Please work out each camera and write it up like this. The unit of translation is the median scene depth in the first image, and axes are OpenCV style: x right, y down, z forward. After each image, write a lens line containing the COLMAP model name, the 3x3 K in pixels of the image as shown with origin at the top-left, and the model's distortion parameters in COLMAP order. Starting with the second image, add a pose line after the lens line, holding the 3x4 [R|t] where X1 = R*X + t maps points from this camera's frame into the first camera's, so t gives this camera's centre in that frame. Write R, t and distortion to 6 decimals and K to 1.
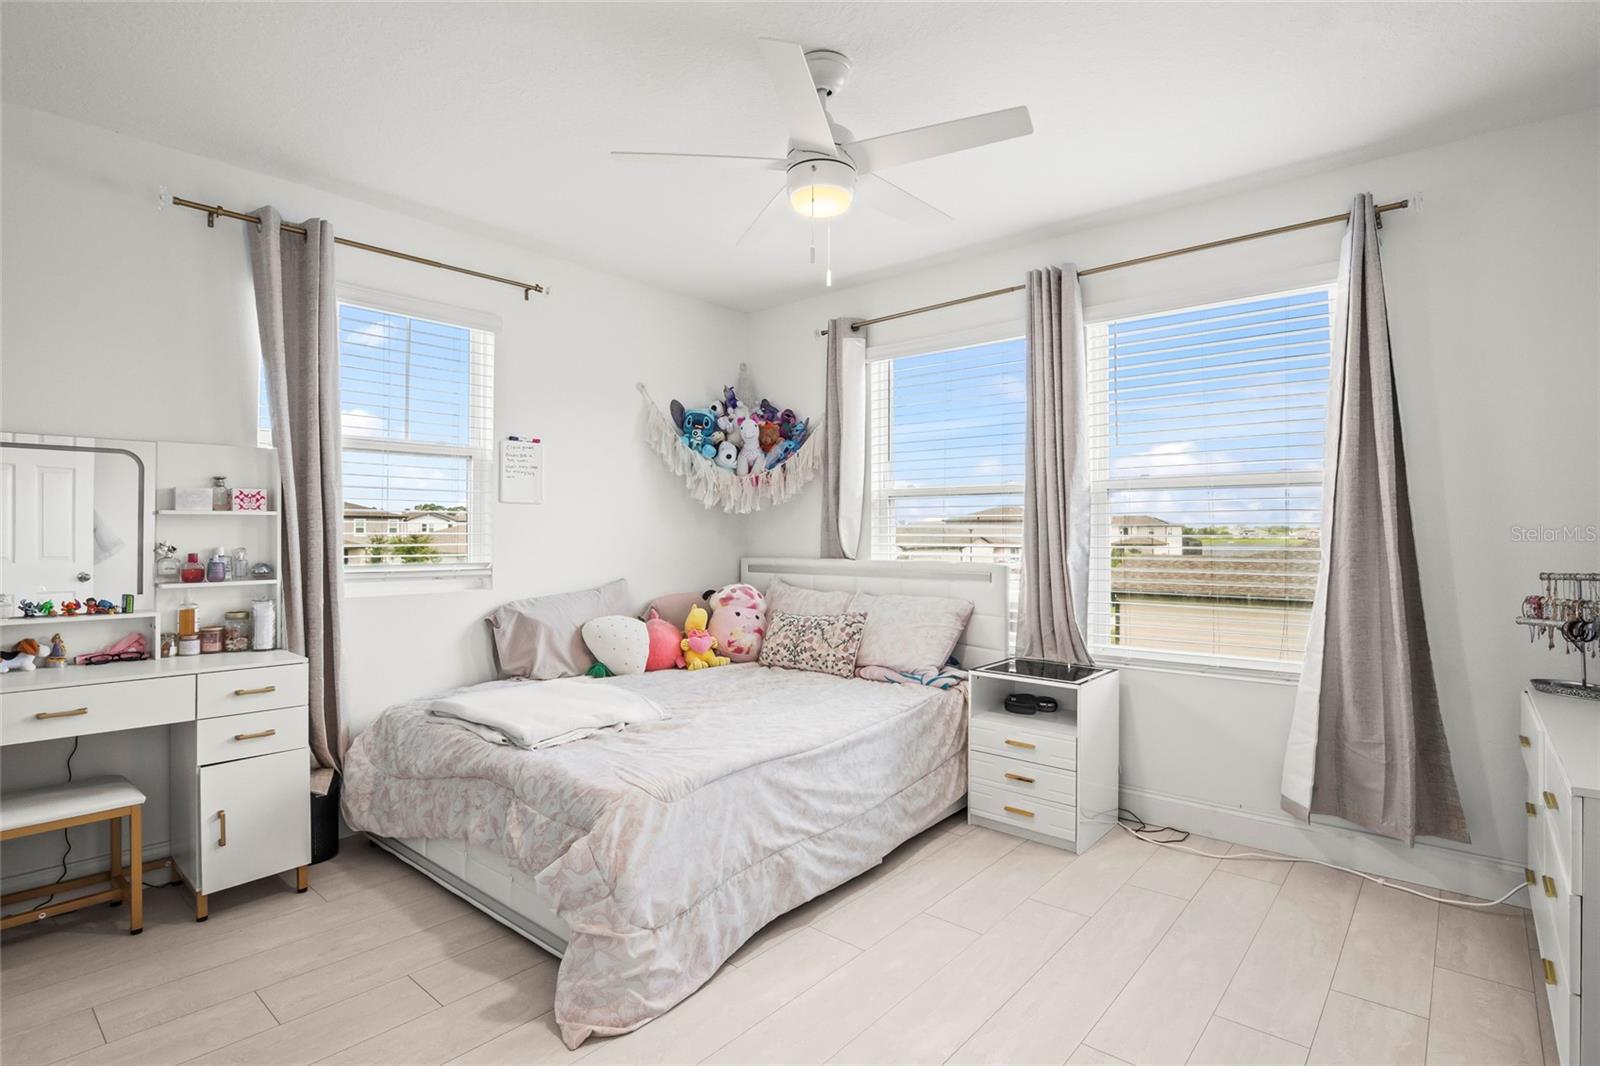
lens RADIAL K [[802.5, 0, 788.7], [0, 802.5, 527.4], [0, 0, 1]] dist [-0.023119, -0.001703]
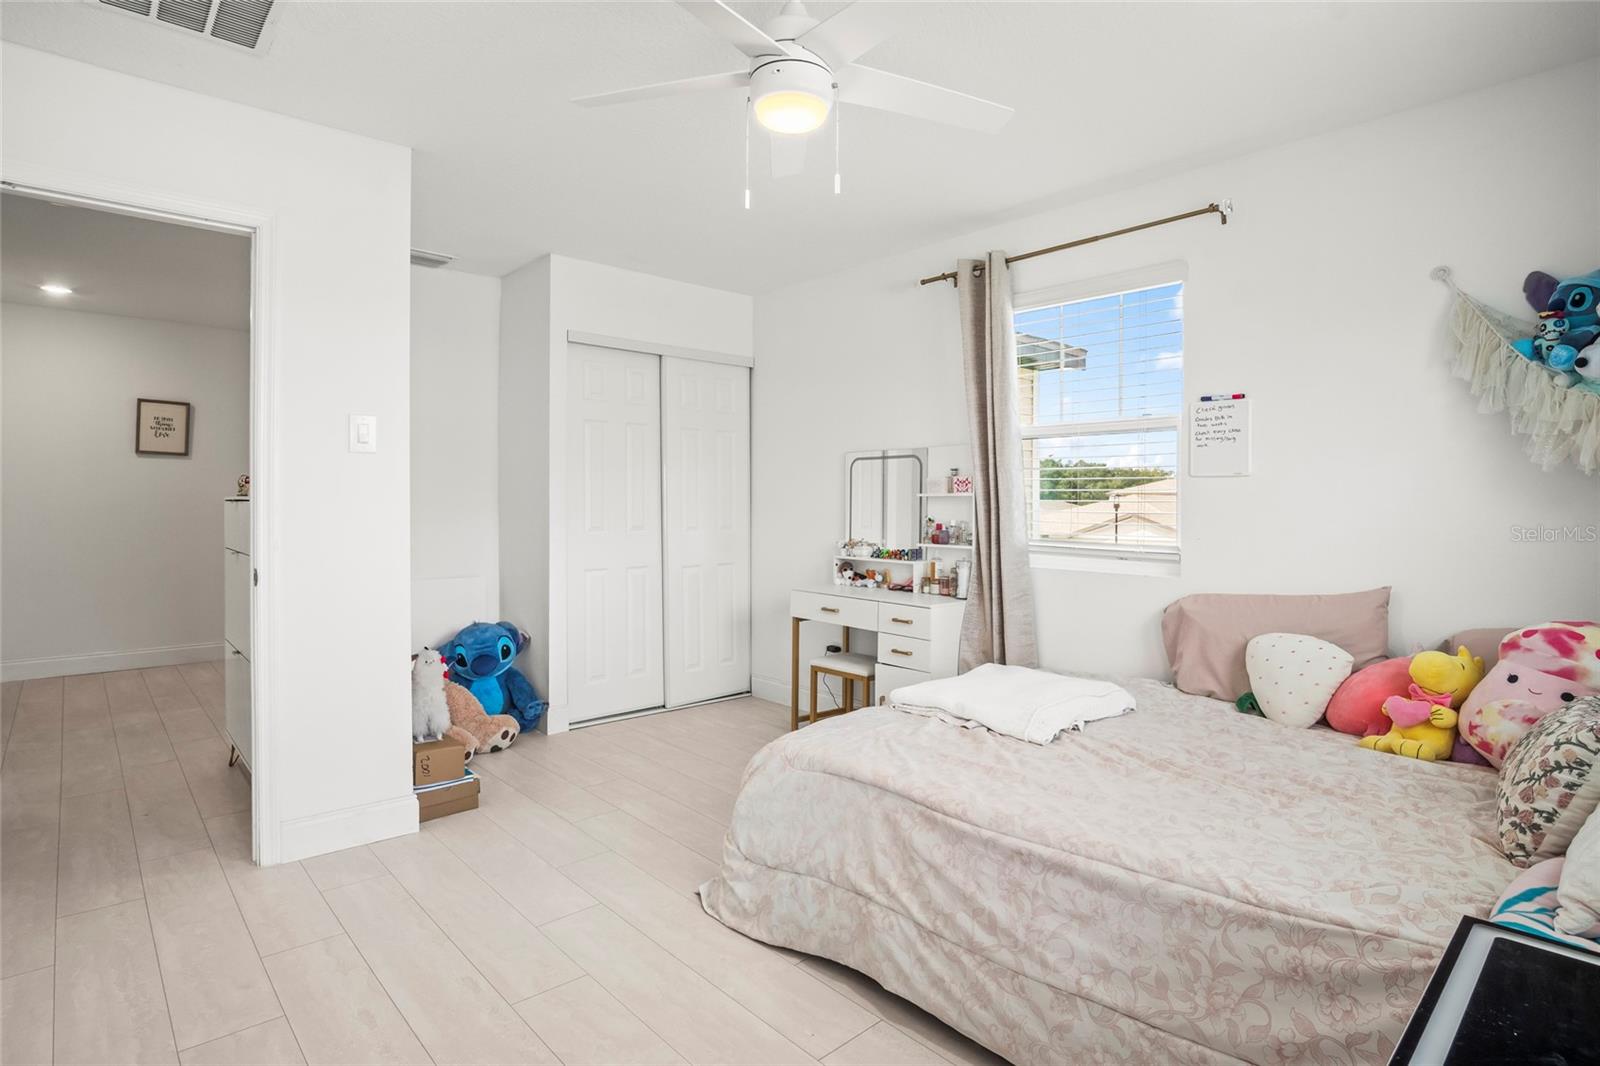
lens RADIAL K [[802.5, 0, 788.7], [0, 802.5, 527.4], [0, 0, 1]] dist [-0.023119, -0.001703]
pose [[-0.118138, 0.025595, -0.992667, 0.719297], [-0.003511, 0.999651, 0.026192, 0.002258], [0.992991, 0.006579, -0.118007, 0.909625]]
